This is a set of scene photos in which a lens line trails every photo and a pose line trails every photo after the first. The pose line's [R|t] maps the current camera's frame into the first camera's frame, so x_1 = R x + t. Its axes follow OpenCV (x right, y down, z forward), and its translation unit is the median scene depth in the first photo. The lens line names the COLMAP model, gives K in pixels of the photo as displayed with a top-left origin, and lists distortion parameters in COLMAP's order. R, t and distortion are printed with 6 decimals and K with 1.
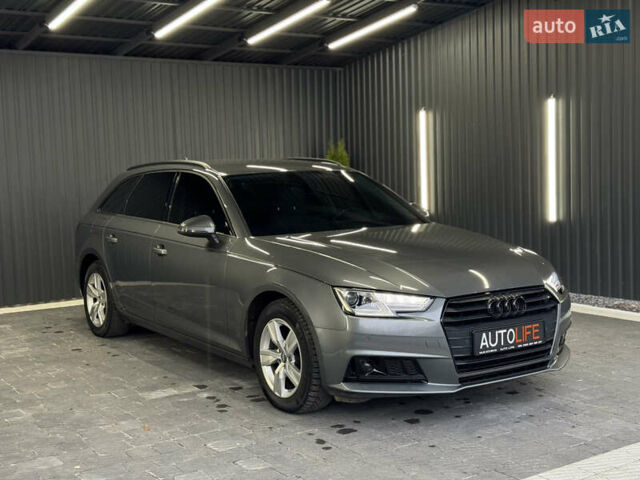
lens RADIAL K [[820.4, 0, 343.6], [0, 820.4, 239.8], [0, 0, 1]] dist [0.109309, -0.069663]
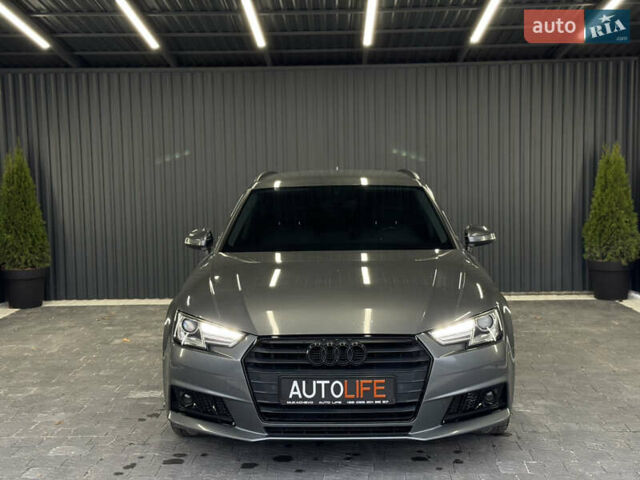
lens RADIAL K [[820.4, 0, 343.6], [0, 820.4, 239.8], [0, 0, 1]] dist [0.109309, -0.069663]
pose [[0.838028, 0.057218, -0.542619, 0.636296], [-0.059015, 0.998157, 0.014111, -0.048829], [0.542427, 0.020197, 0.839860, 0.268731]]
